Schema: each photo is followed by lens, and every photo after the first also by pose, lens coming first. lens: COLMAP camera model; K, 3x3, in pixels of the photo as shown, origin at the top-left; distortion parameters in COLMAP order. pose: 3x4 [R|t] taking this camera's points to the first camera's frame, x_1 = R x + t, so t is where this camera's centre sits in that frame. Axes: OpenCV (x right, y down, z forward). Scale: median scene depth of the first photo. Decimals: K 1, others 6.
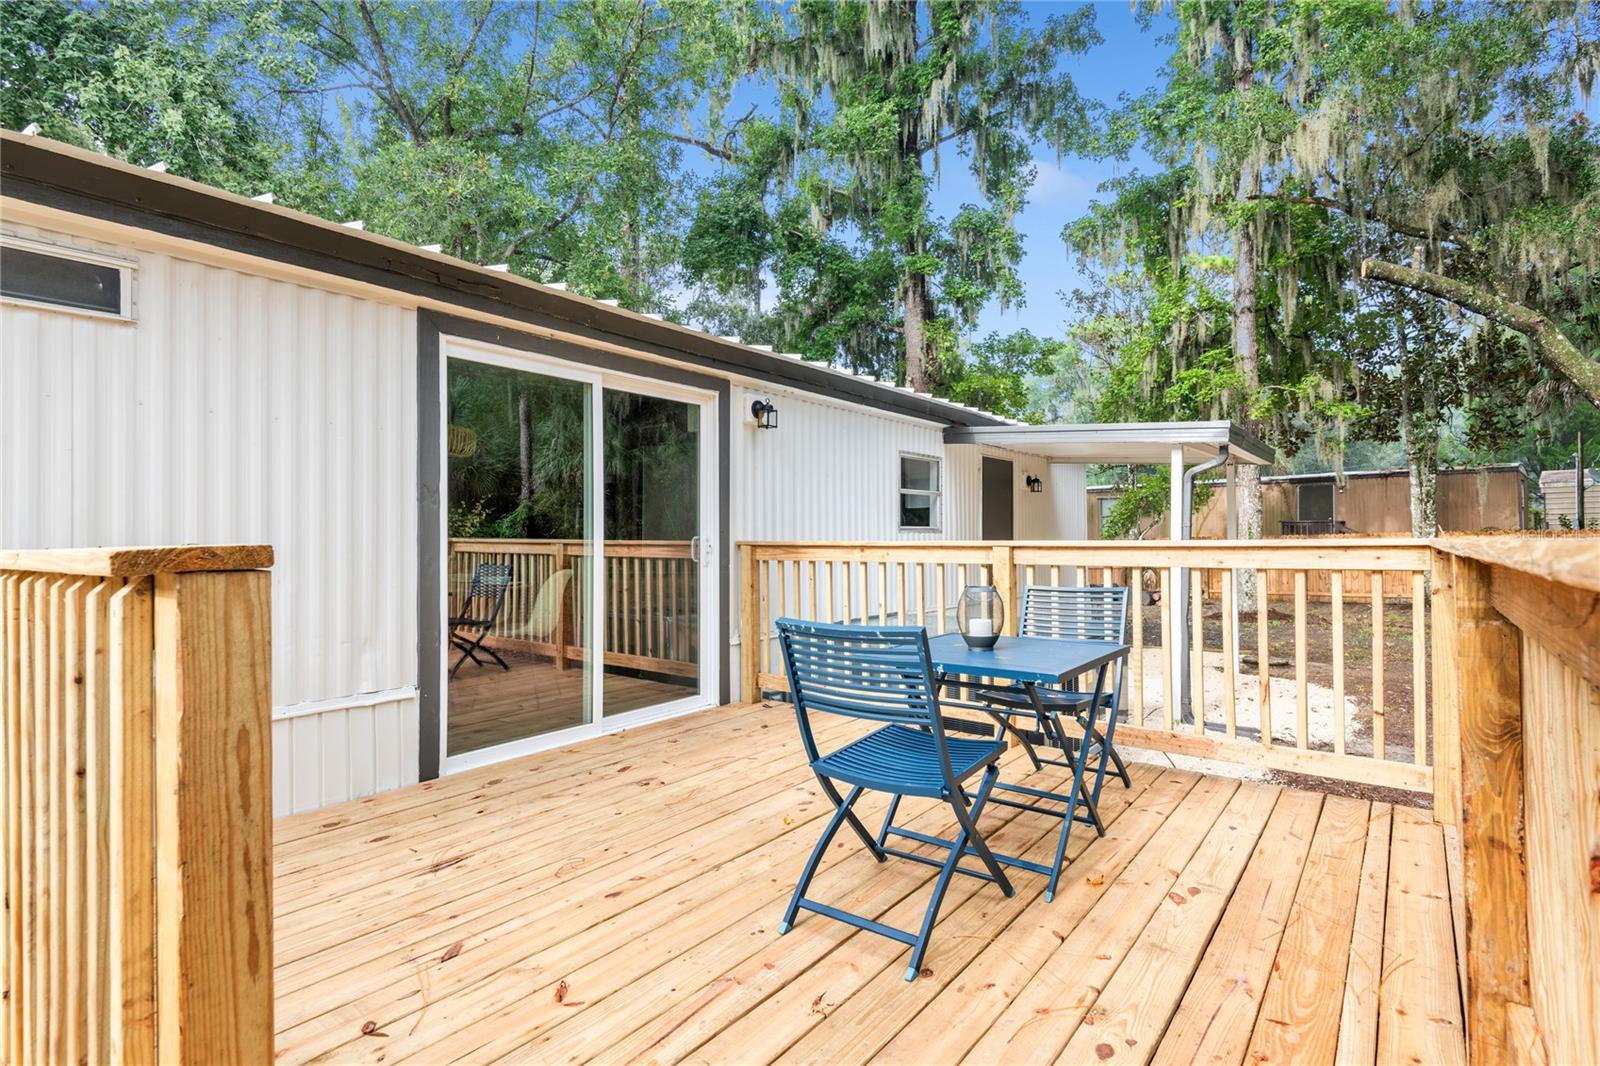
lens RADIAL K [[781.0, 0, 802.6], [0, 781.0, 525.8], [0, 0, 1]] dist [-0.005255, -0.000823]
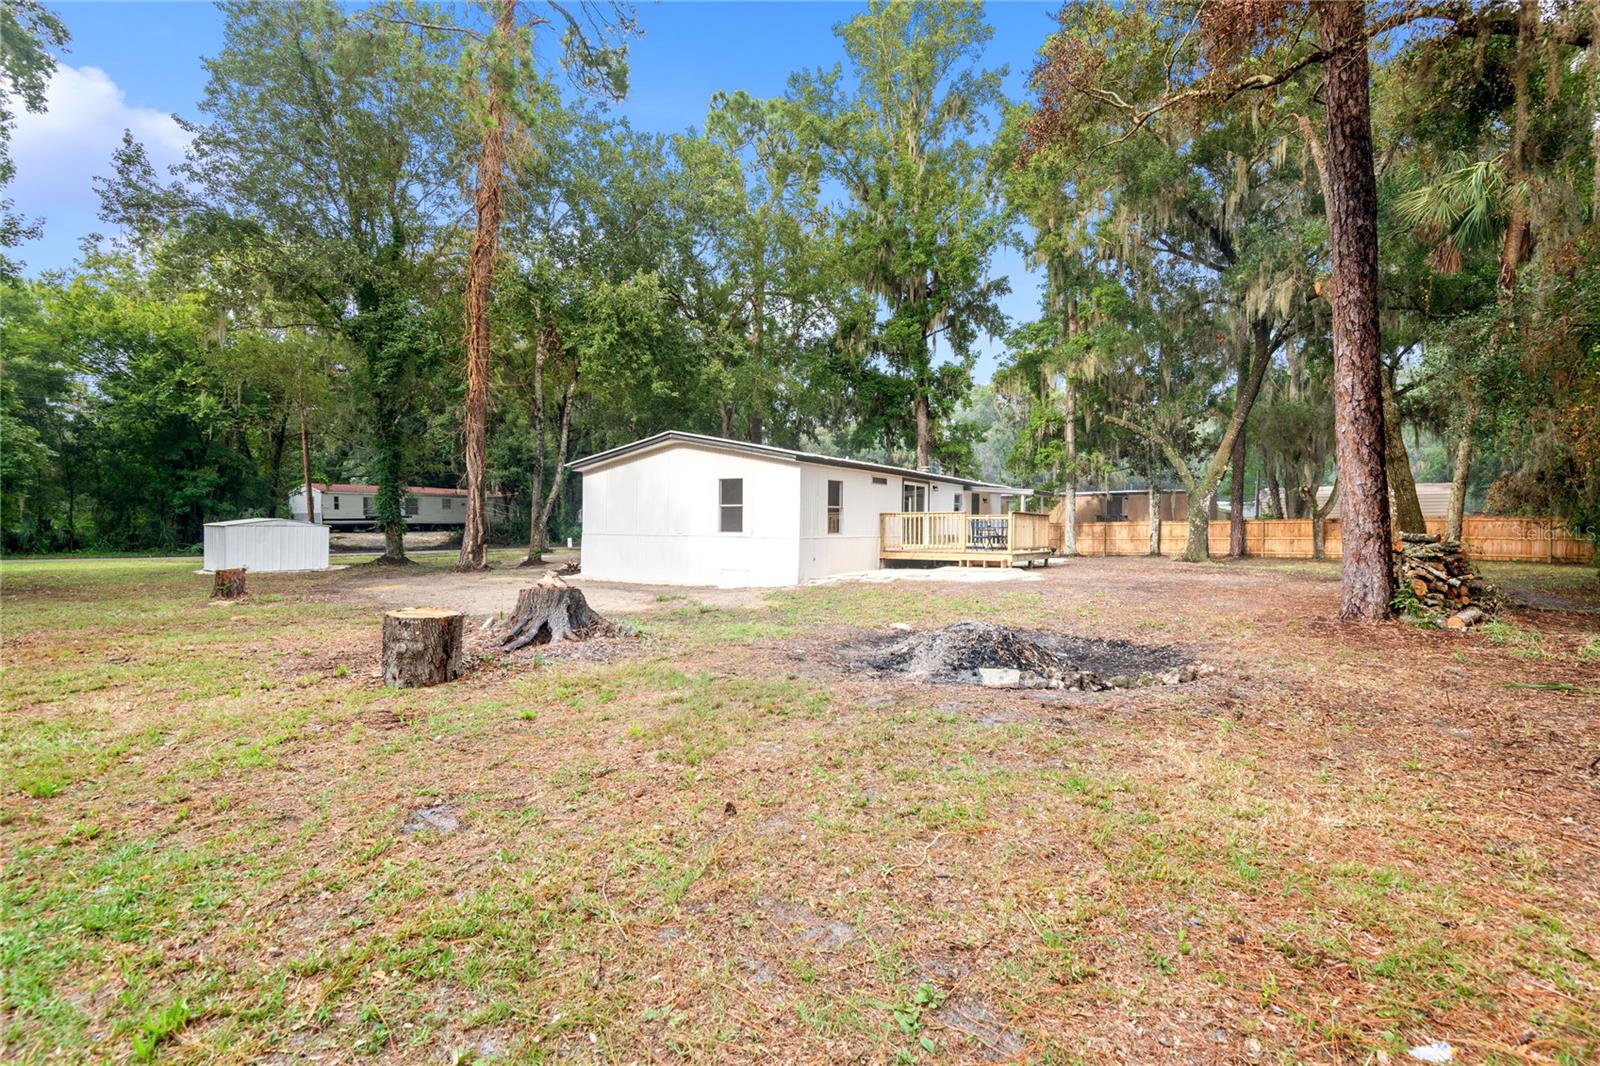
lens RADIAL K [[731.0, 0, 796.9], [0, 731.0, 534.9], [0, 0, 1]] dist [0.000228, -0.000013]
pose [[0.997005, 0.011748, 0.076437, -0.341815], [-0.013423, 0.999680, 0.021438, 0.017570], [-0.076160, -0.022400, 0.996844, -0.951247]]
